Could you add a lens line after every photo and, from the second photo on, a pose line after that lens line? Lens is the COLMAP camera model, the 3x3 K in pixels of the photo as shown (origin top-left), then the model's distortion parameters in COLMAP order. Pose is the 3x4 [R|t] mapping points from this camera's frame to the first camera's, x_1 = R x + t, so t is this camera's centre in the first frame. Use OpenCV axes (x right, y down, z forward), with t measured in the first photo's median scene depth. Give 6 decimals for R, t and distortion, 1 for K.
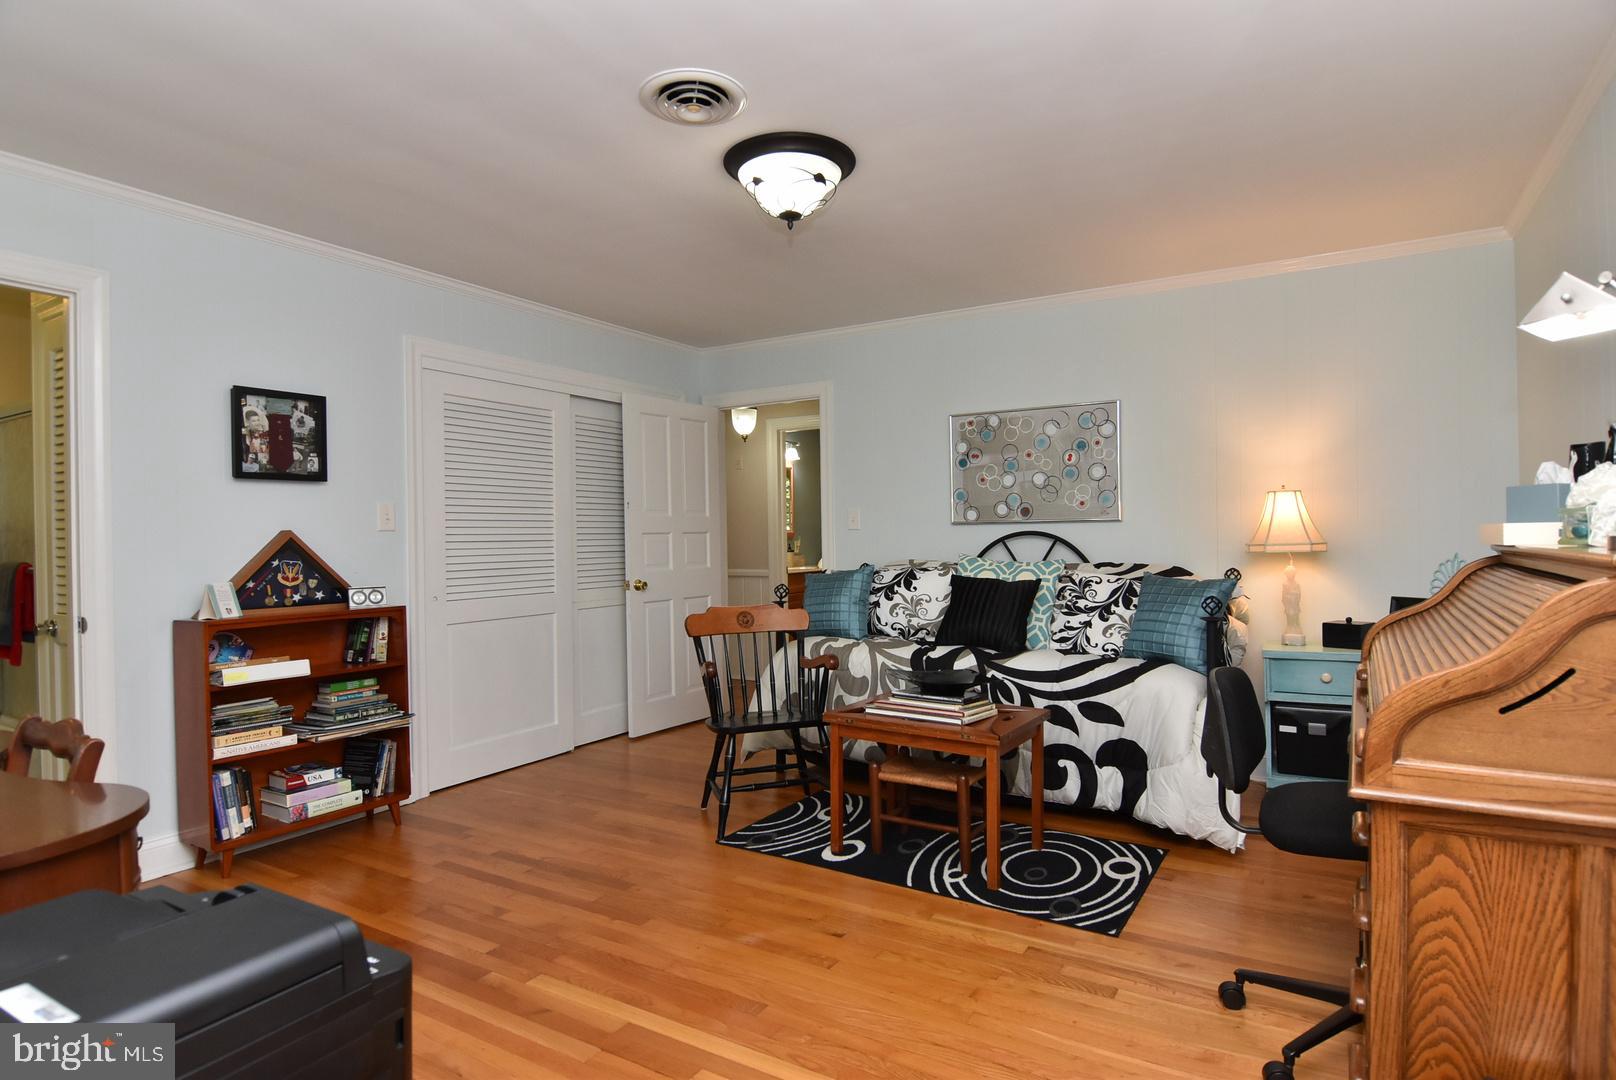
lens RADIAL K [[864.9, 0, 818.2], [0, 864.9, 542.8], [0, 0, 1]] dist [-0.001150, -0.013767]
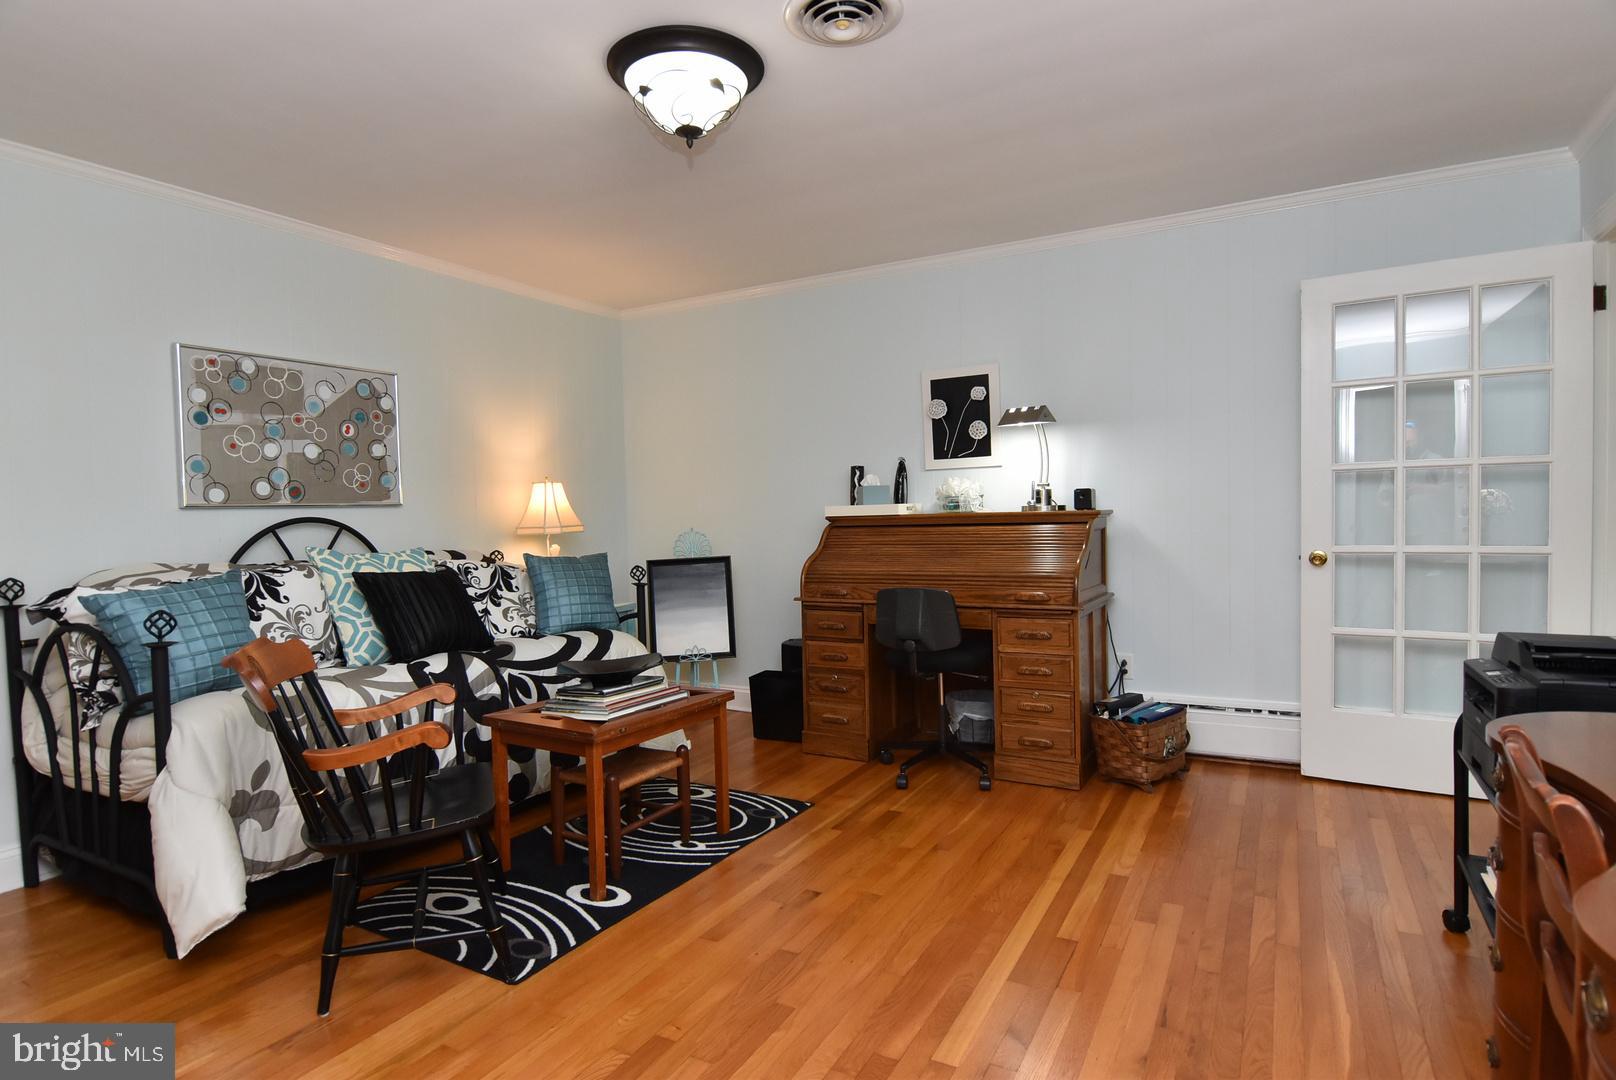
lens RADIAL K [[864.9, 0, 809.3], [0, 864.9, 545.5], [0, 0, 1]] dist [-0.001150, -0.013767]
pose [[-0.037363, -0.025487, 0.998977, -0.579999], [0.034389, 0.999050, 0.026775, 0.006754], [-0.998710, 0.035354, -0.036451, 0.601497]]
